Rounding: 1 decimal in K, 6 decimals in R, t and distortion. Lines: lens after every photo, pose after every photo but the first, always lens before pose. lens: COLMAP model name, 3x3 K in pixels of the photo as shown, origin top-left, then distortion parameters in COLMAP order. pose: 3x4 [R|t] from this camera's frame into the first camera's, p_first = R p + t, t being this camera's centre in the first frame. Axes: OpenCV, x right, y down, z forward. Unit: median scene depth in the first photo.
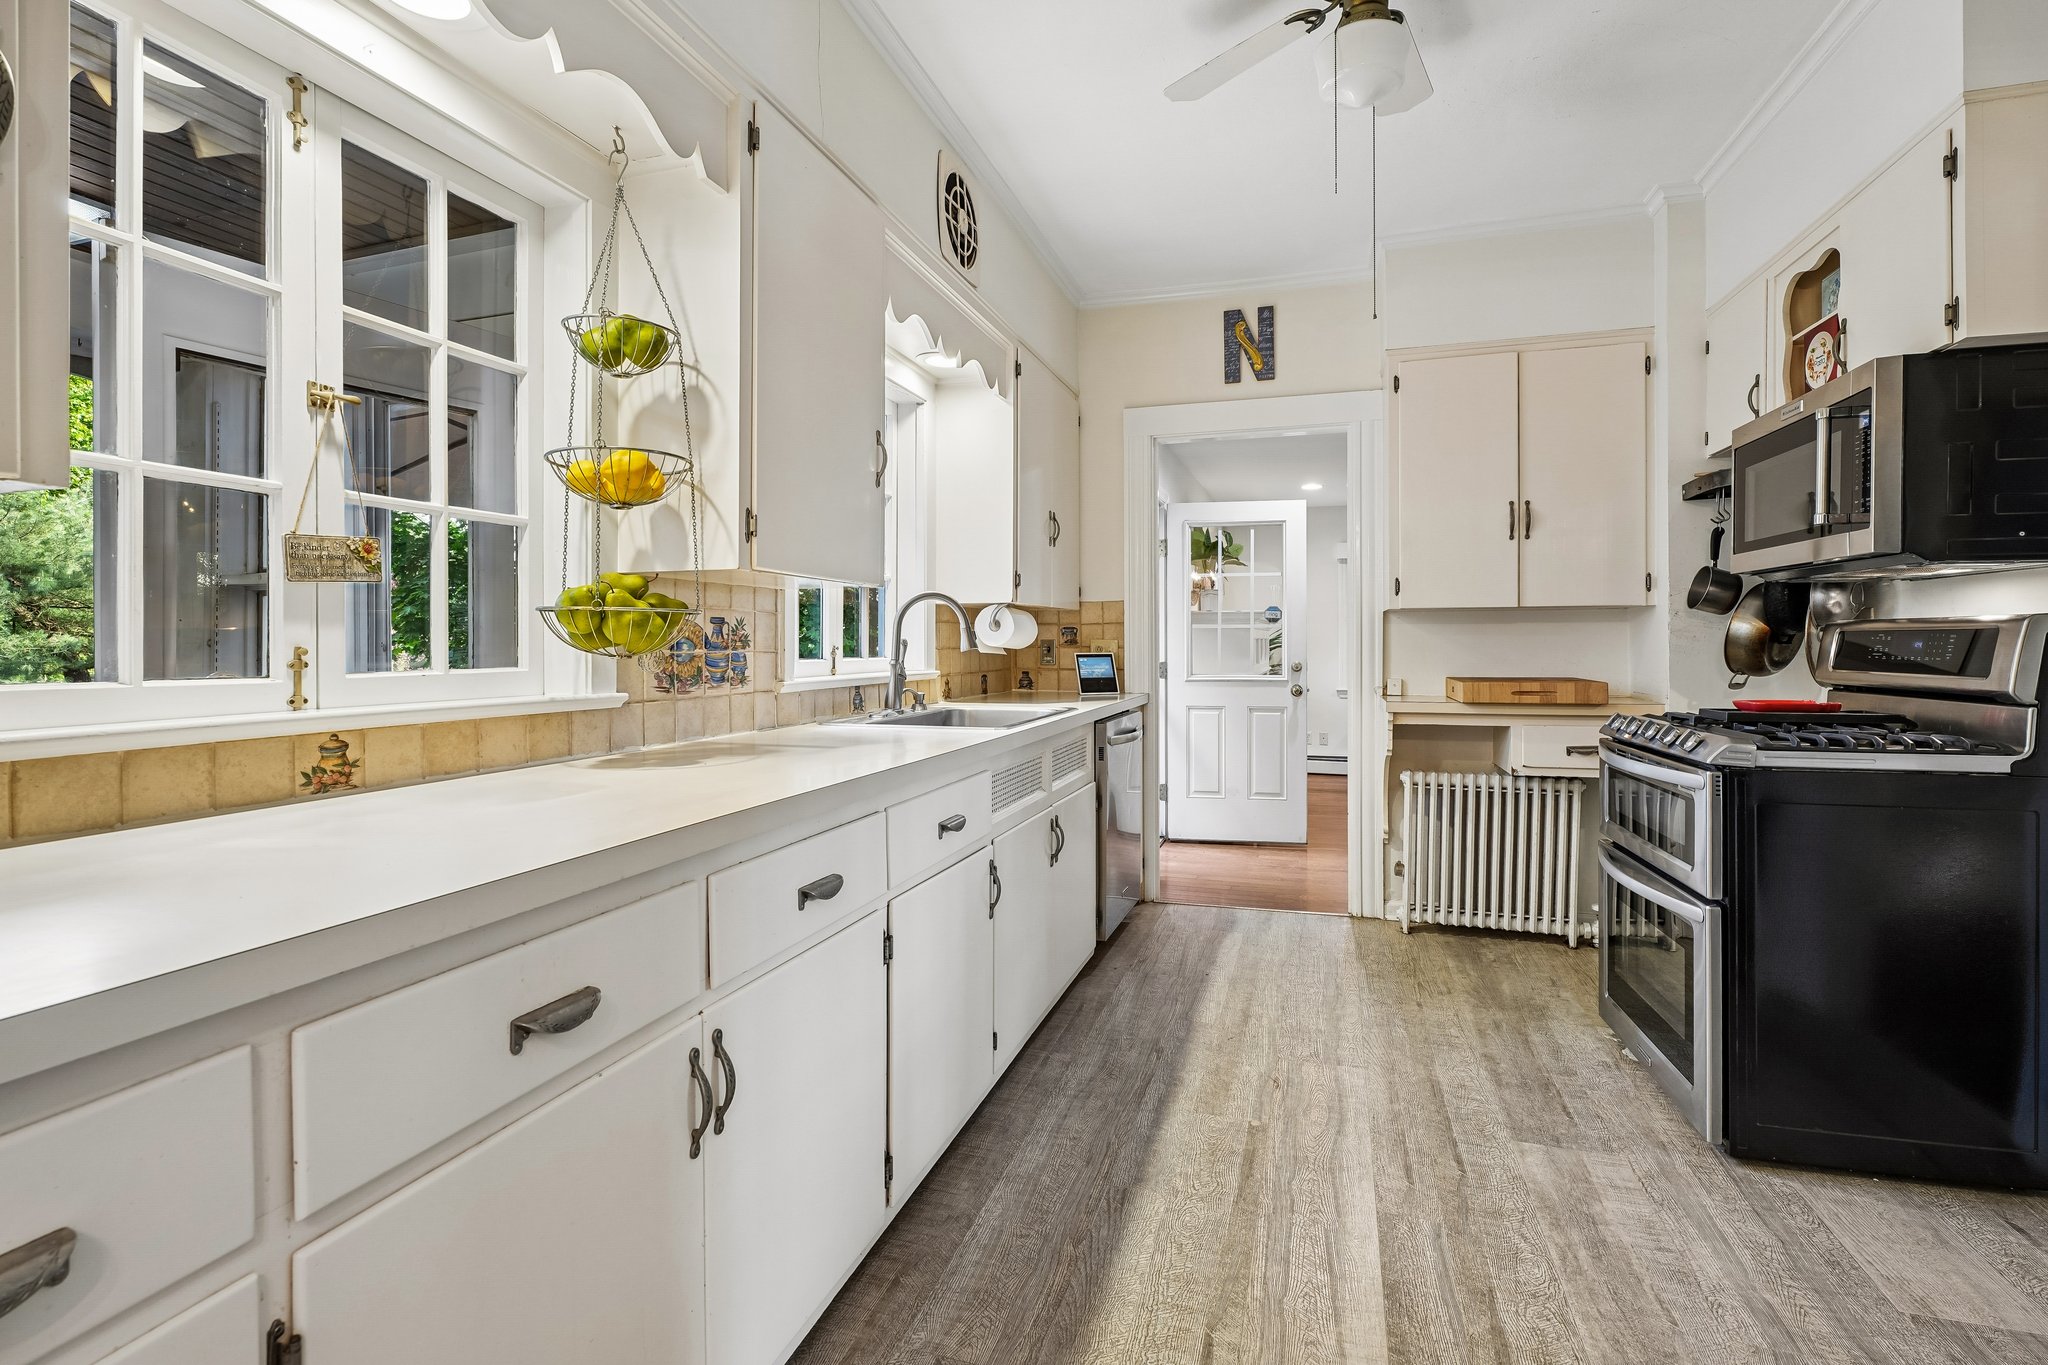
lens RADIAL K [[924.7, 0, 1028.0], [0, 924.7, 644.5], [0, 0, 1]] dist [-0.000143, 0.000897]
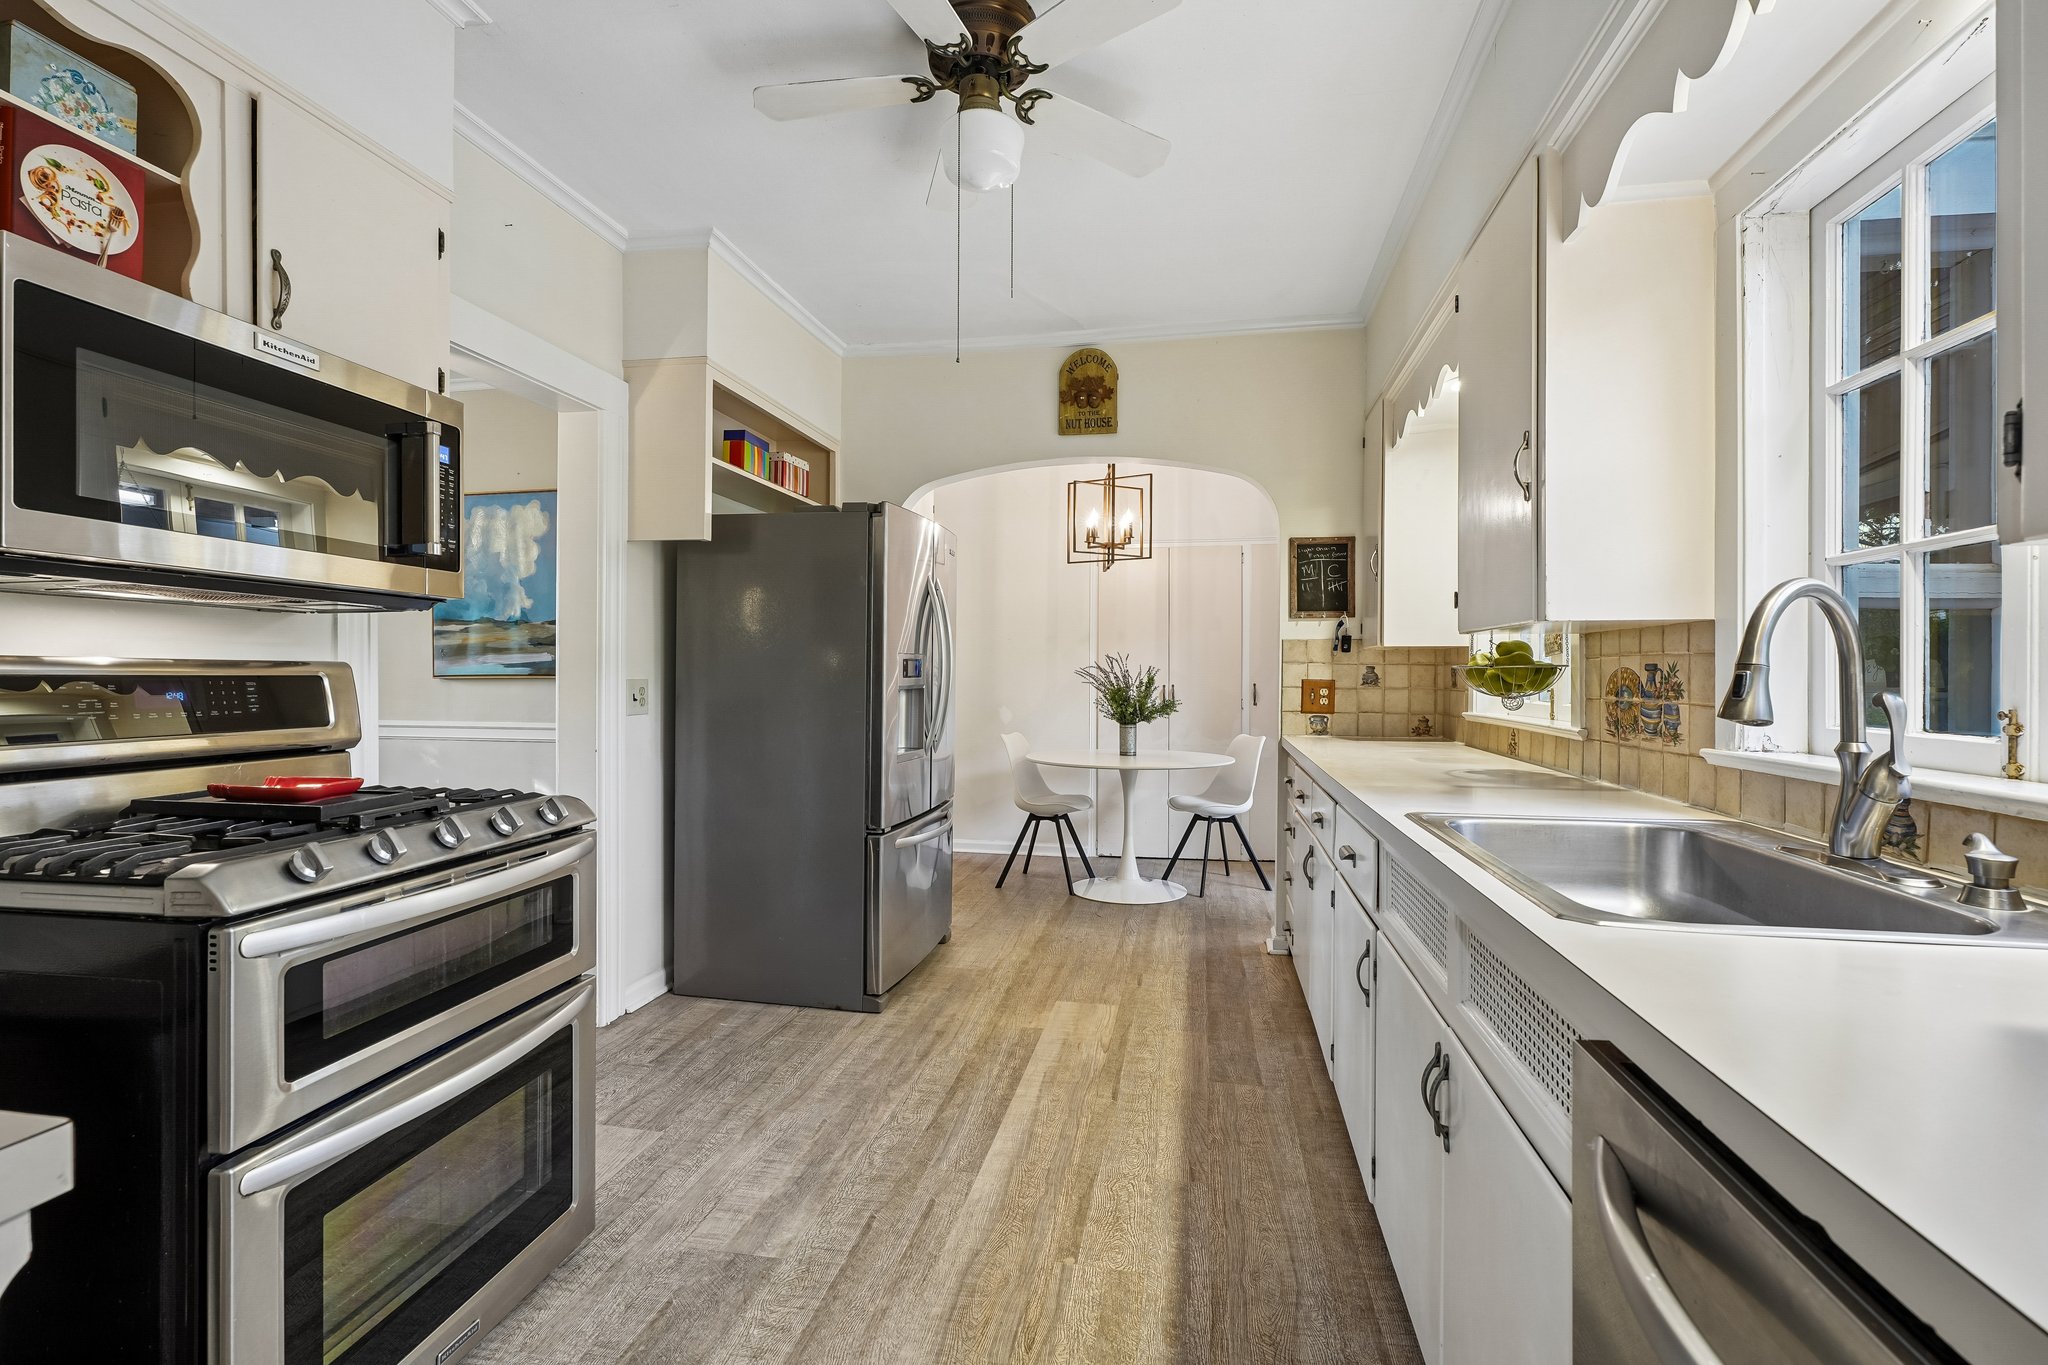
lens RADIAL K [[924.7, 0, 1034.8], [0, 924.7, 678.6], [0, 0, 1]] dist [-0.000143, 0.000897]
pose [[-0.991065, -0.000591, -0.133380, 0.420513], [-0.001666, 0.999967, 0.007947, -0.022579], [0.133371, 0.008098, -0.991033, 1.969779]]
